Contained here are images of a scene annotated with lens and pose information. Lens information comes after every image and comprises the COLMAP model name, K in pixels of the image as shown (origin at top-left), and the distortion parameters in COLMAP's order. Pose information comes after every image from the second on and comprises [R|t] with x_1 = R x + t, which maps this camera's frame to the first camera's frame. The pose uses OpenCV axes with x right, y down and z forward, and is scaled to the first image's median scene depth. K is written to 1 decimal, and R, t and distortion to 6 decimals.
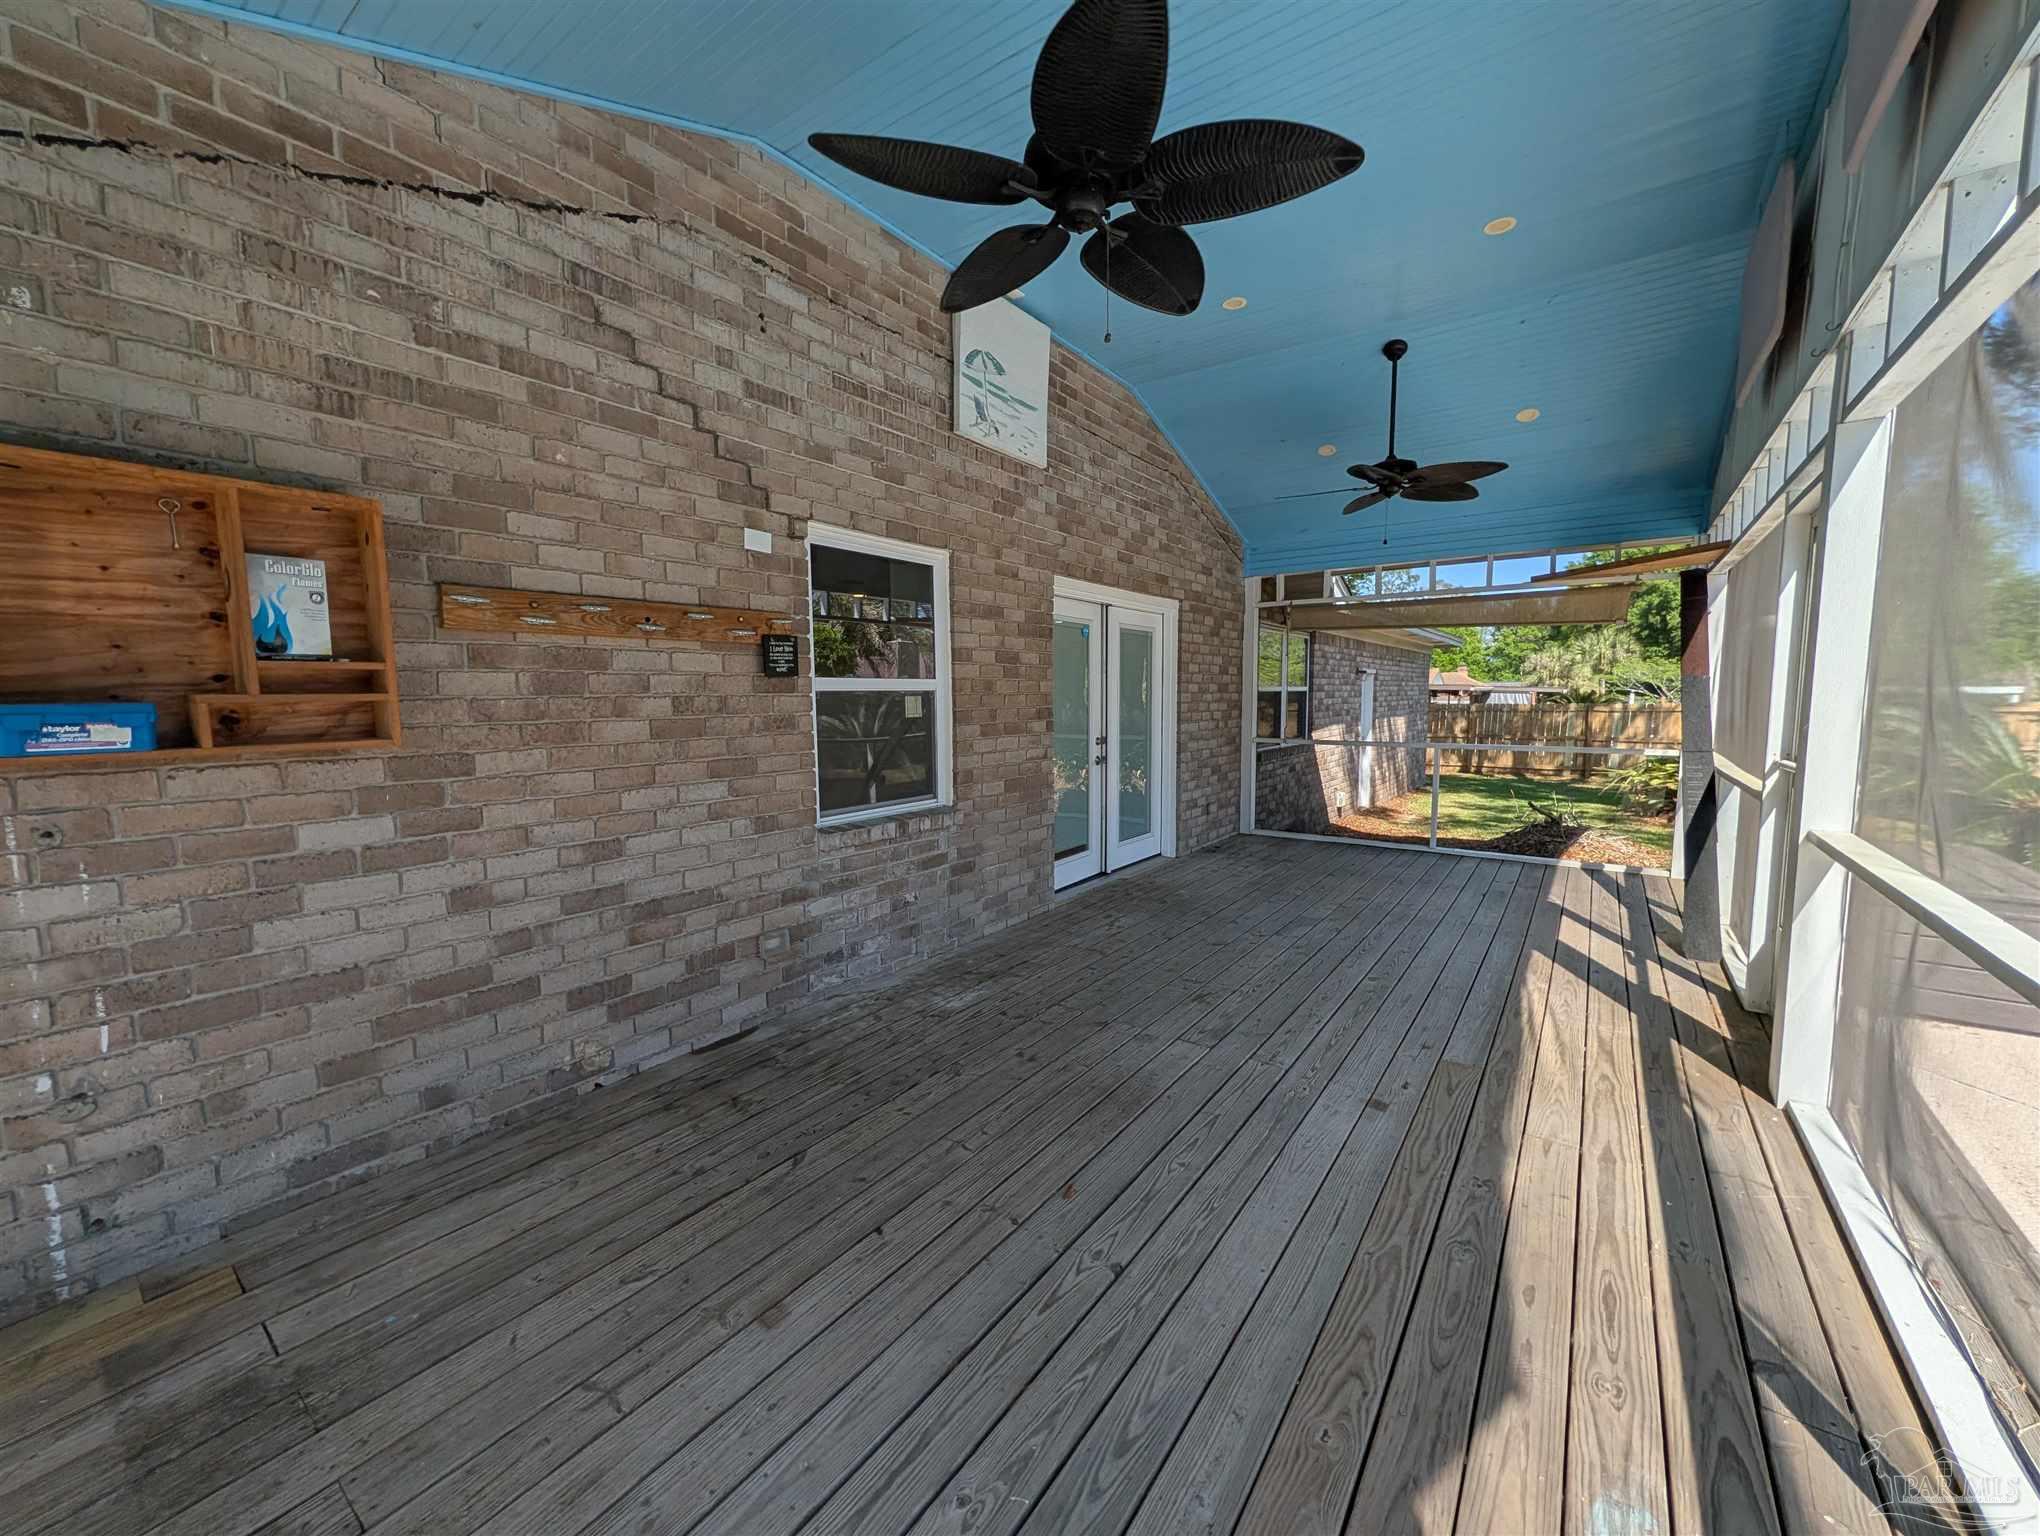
lens RADIAL K [[787.4, 0, 1020.4], [0, 787.4, 771.8], [0, 0, 1]] dist [0.000173, 0.000176]
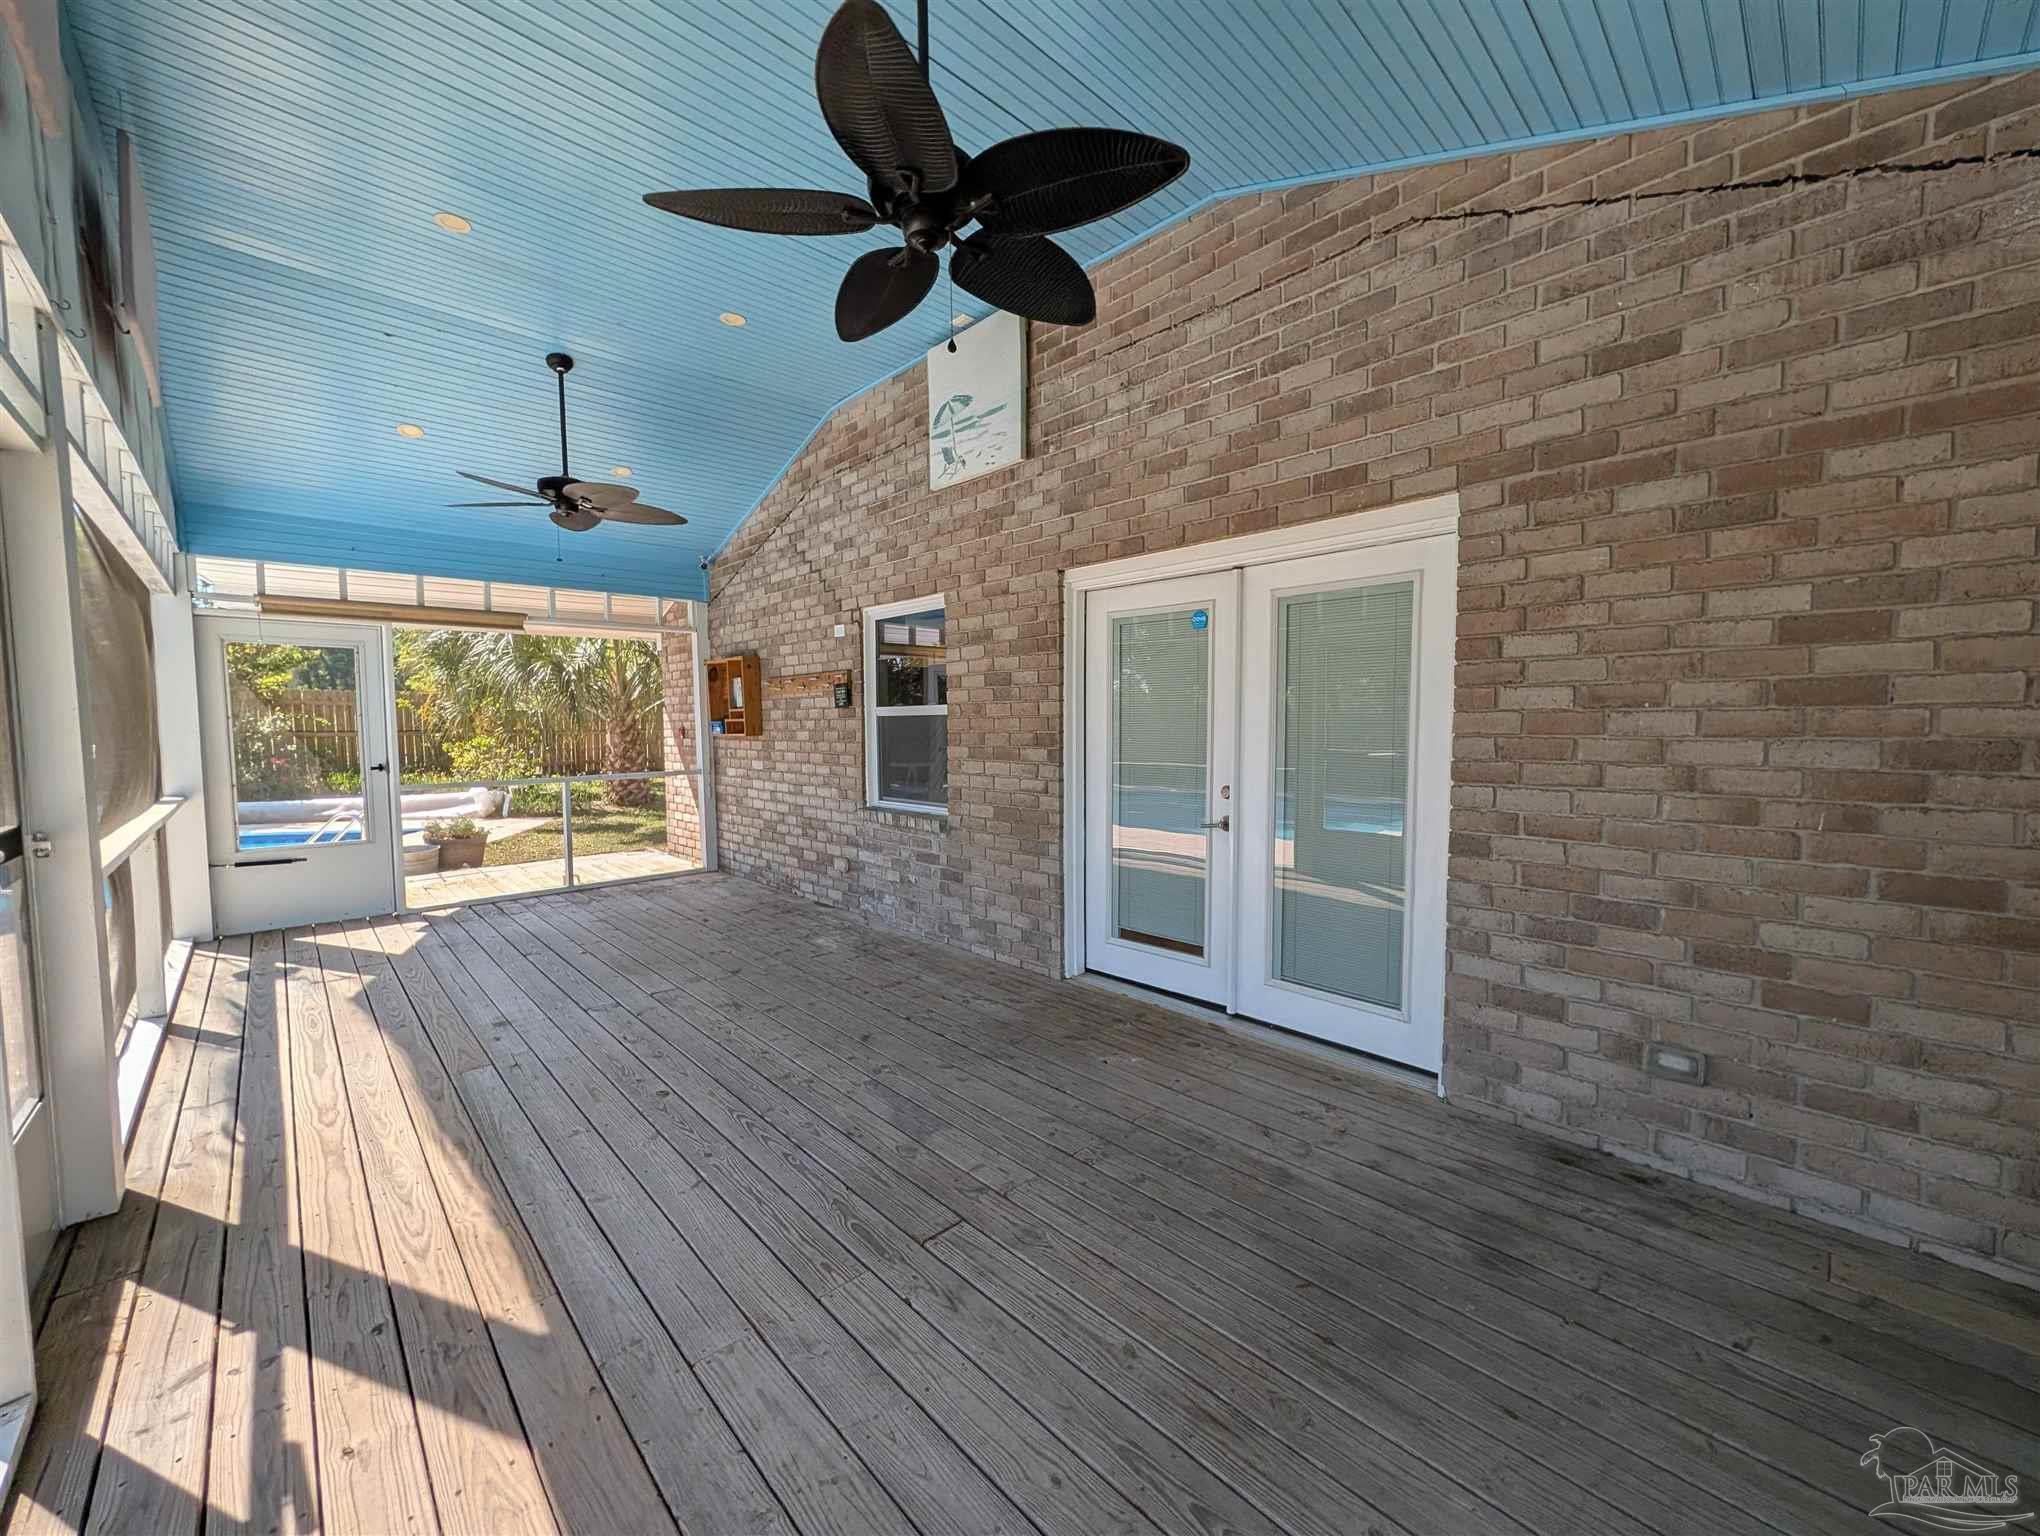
lens RADIAL K [[787.4, 0, 1020.4], [0, 787.4, 771.8], [0, 0, 1]] dist [0.000173, 0.000176]
pose [[-0.176448, 0.071841, -0.981685, 1.179806], [-0.088481, 0.992138, 0.088509, -0.153262], [0.980325, 0.102478, -0.168704, 1.523112]]
